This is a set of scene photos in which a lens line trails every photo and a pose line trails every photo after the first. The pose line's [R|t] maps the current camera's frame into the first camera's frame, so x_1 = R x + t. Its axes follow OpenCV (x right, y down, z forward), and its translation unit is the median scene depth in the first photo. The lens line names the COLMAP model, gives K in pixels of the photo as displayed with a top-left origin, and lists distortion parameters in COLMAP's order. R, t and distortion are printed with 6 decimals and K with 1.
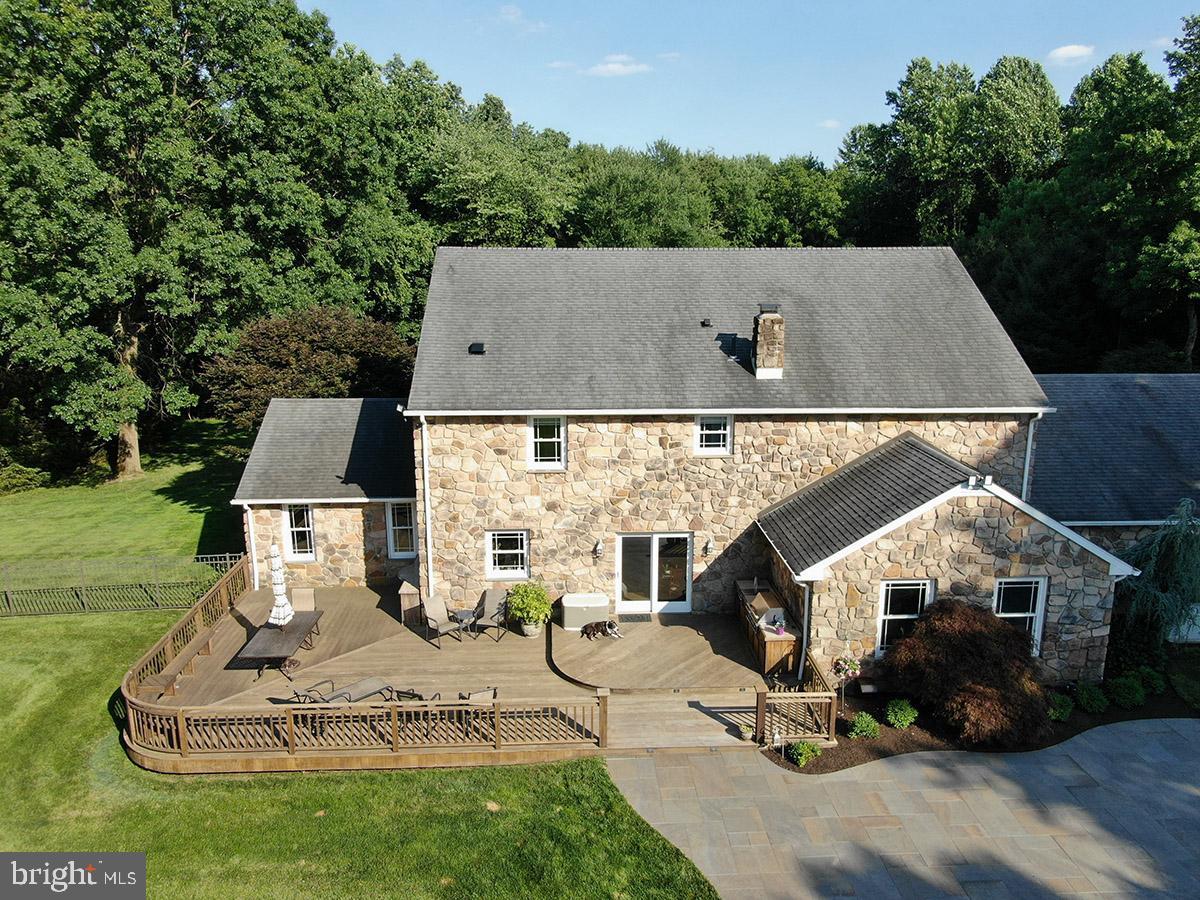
lens RADIAL K [[865.7, 0, 600.6], [0, 865.7, 444.3], [0, 0, 1]] dist [0.016179, -0.020999]
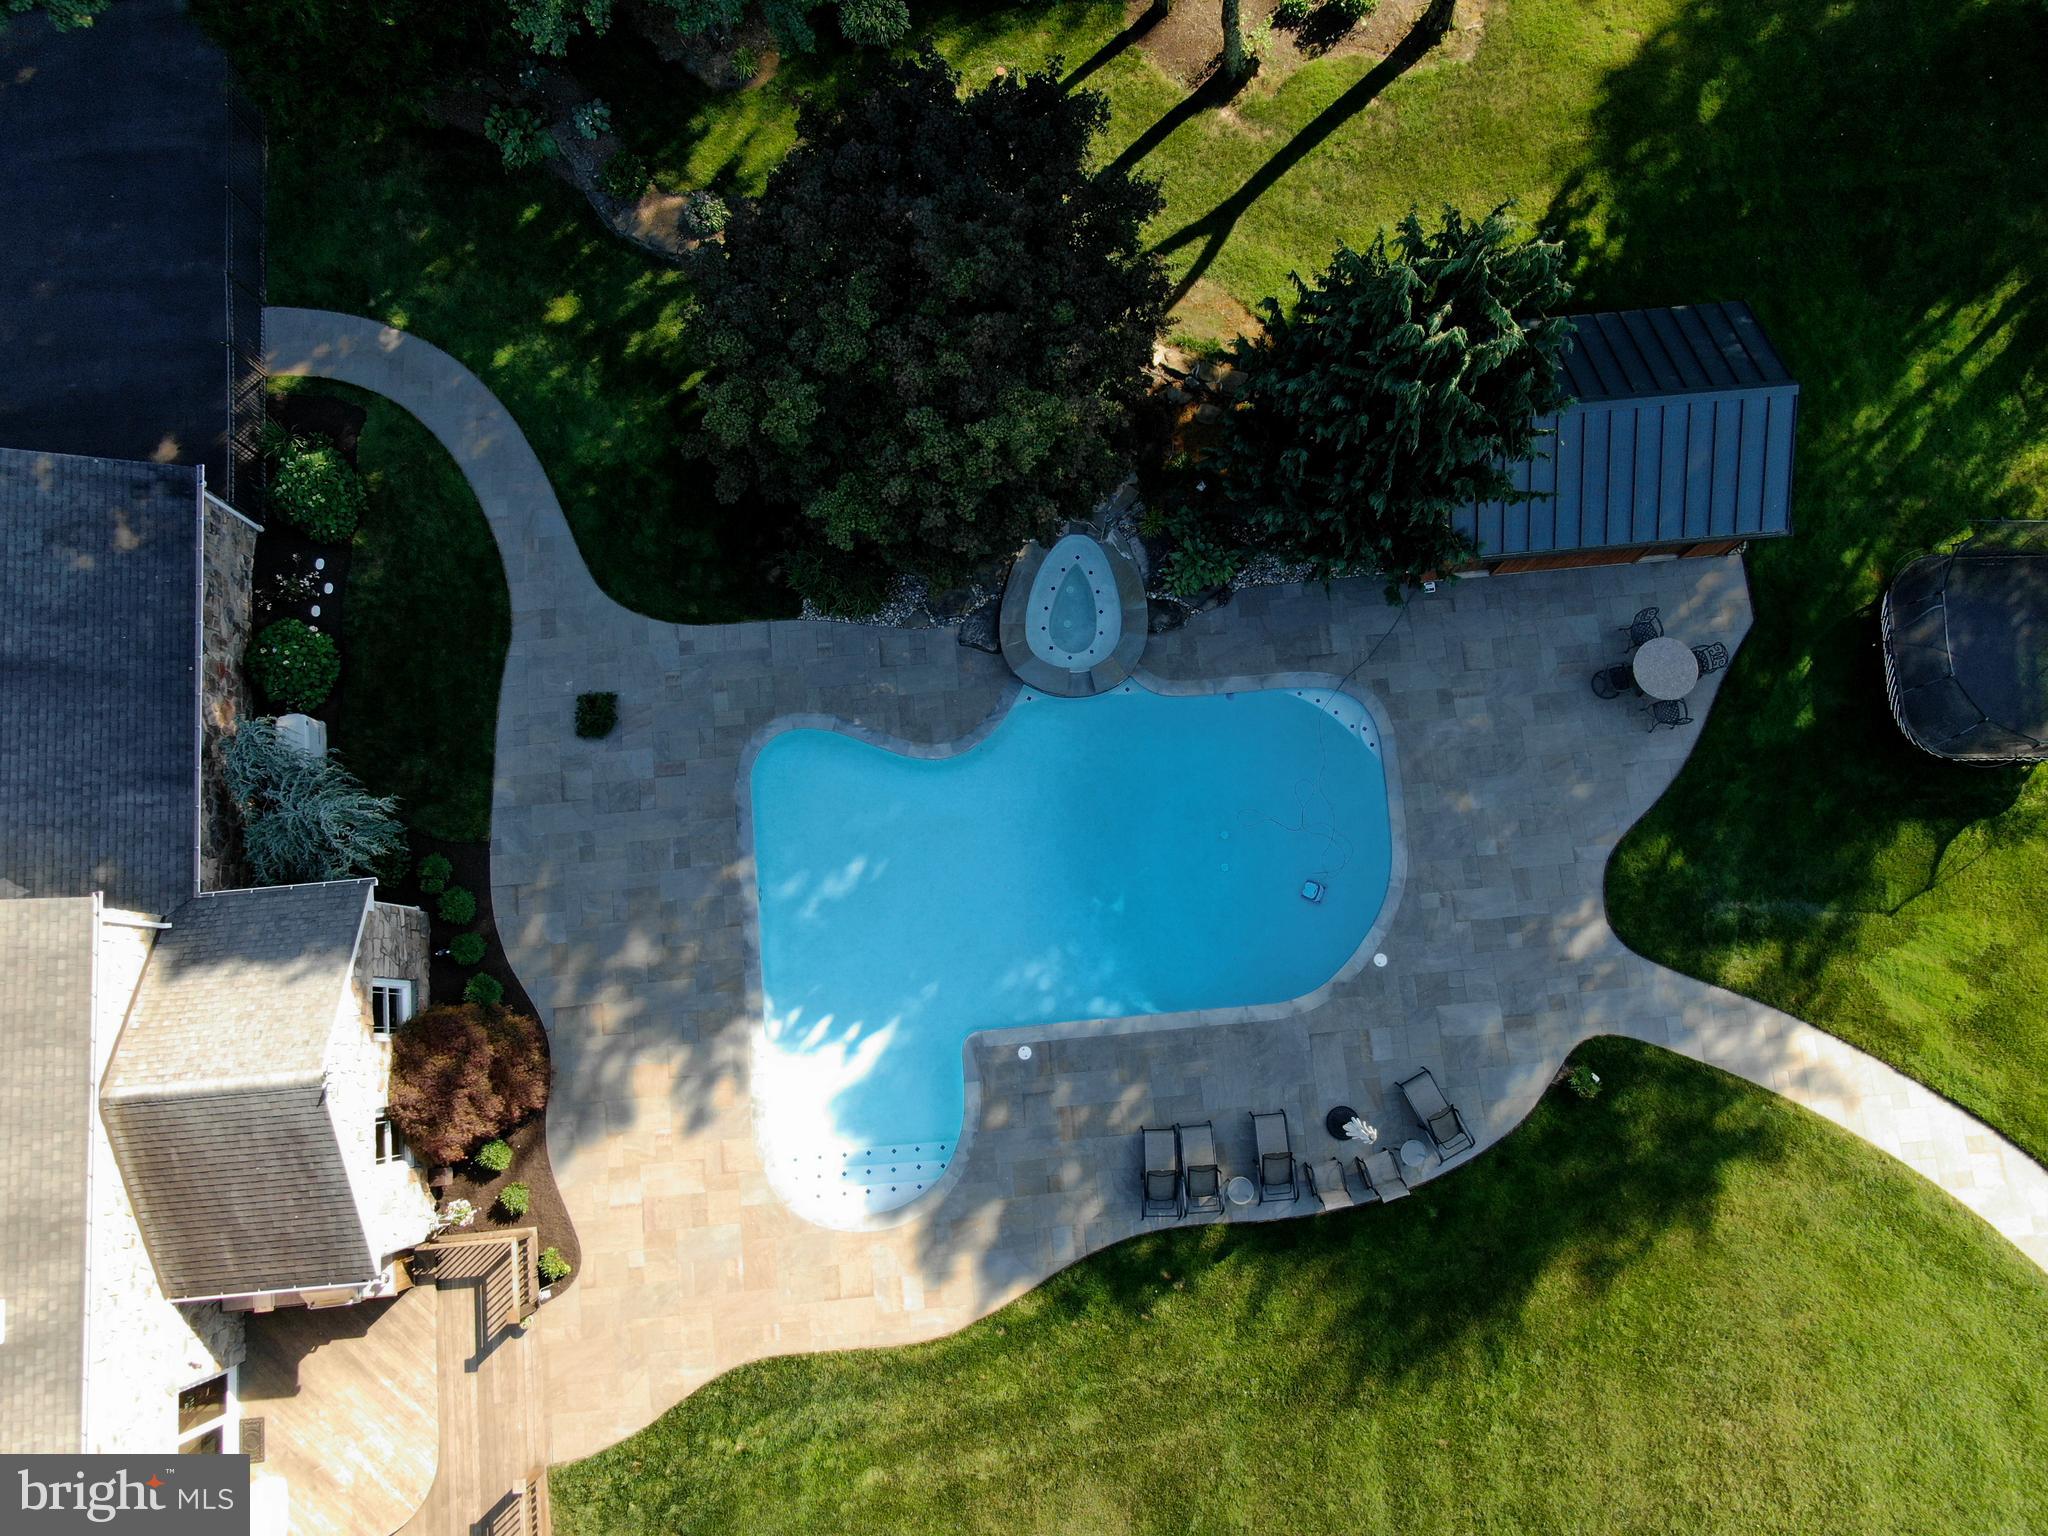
lens RADIAL K [[1477.4, 0, 1023.3], [0, 1477.4, 769.9], [0, 0, 1]] dist [0.016179, -0.020999]
pose [[-0.052165, -0.982569, 0.178428, 0.355262], [0.225348, 0.162481, 0.960634, -1.002385], [-0.972881, 0.090320, 0.212945, 0.008404]]
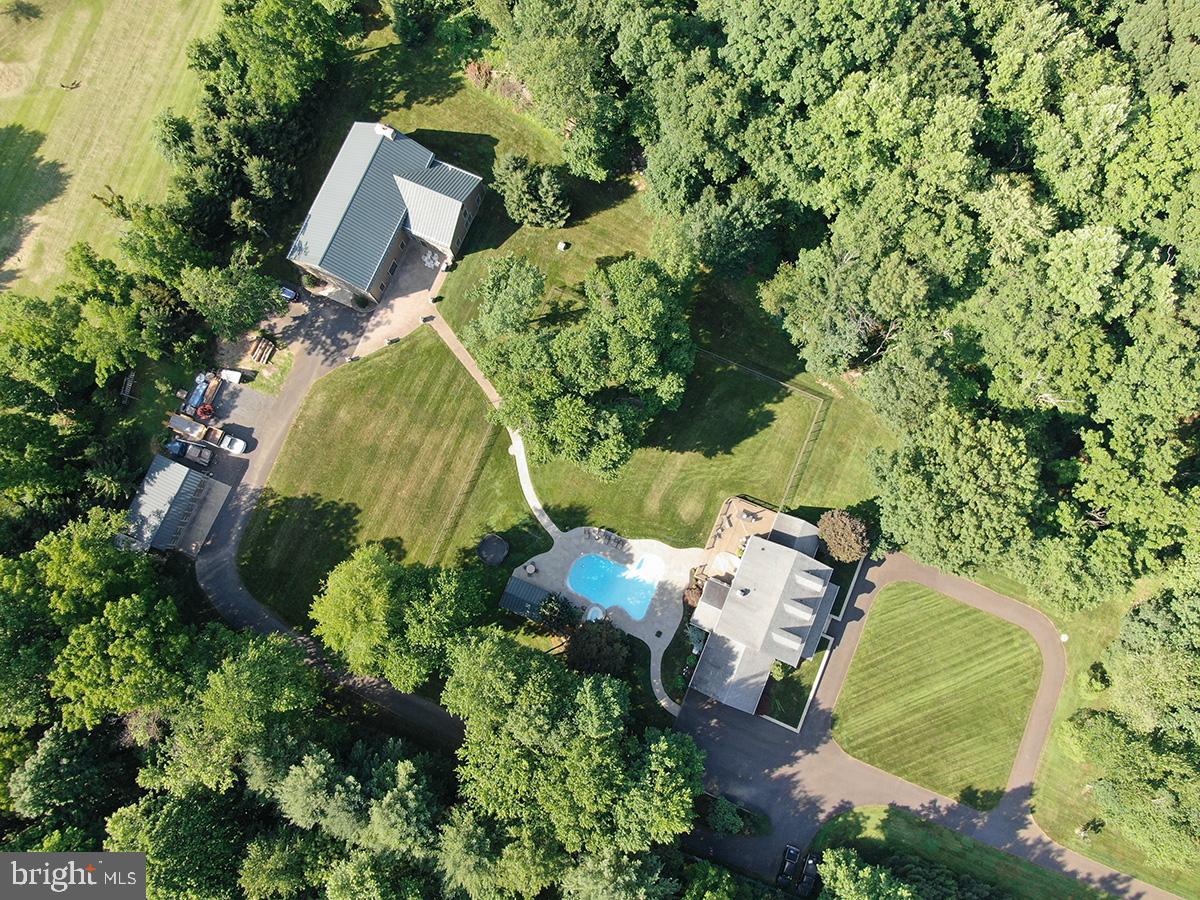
lens RADIAL K [[865.7, 0, 602.5], [0, 865.7, 448.5], [0, 0, 1]] dist [0.016179, -0.020999]
pose [[-0.431455, 0.892880, -0.128889, 0.472020], [-0.176492, 0.056568, 0.982675, -5.773089], [0.884702, 0.446728, 0.133179, -1.047455]]
